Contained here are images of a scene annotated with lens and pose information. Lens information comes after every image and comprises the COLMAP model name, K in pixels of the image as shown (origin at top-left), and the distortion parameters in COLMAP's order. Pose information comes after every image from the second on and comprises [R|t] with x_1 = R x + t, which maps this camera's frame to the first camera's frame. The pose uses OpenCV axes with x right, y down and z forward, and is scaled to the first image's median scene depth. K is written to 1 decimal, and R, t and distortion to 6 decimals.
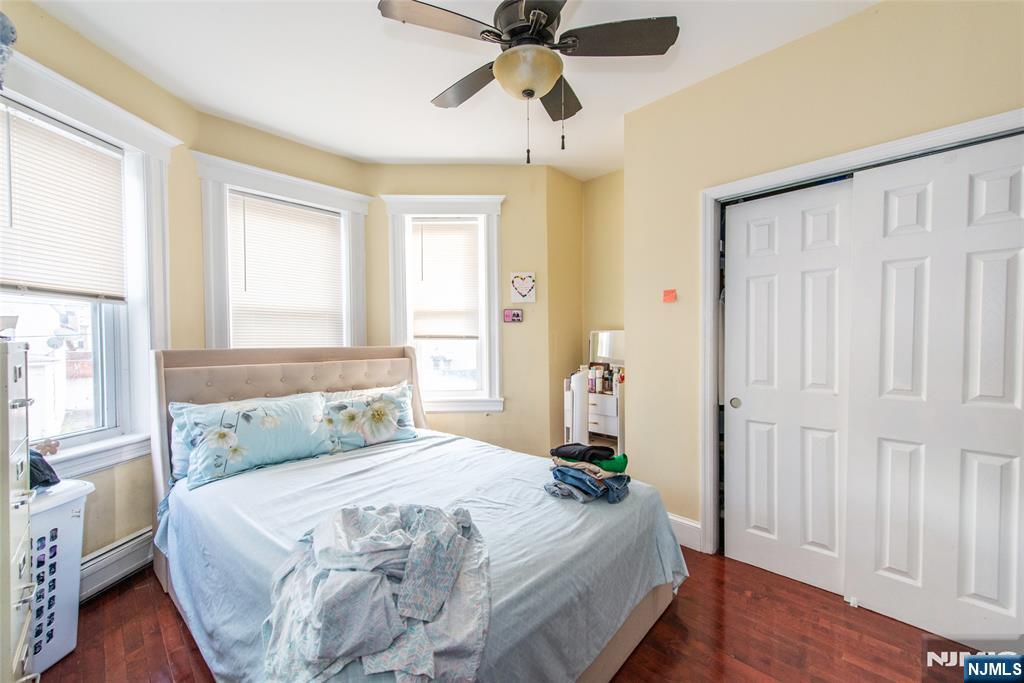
lens RADIAL K [[402.2, 0, 513.2], [0, 402.2, 344.5], [0, 0, 1]] dist [-0.002264, -0.001155]
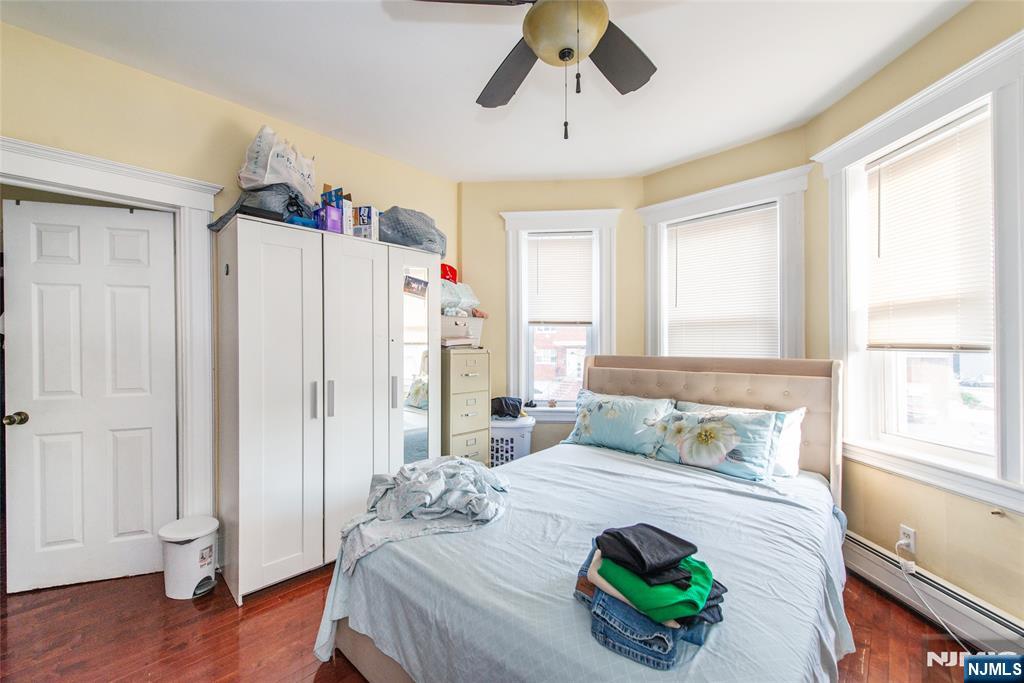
lens RADIAL K [[402.2, 0, 510.3], [0, 402.2, 345.8], [0, 0, 1]] dist [-0.002264, -0.001155]
pose [[-0.024408, -0.000843, -0.999702, 0.561185], [-0.018183, 0.999835, -0.000399, -0.013098], [0.999537, 0.018168, -0.024419, 0.602606]]
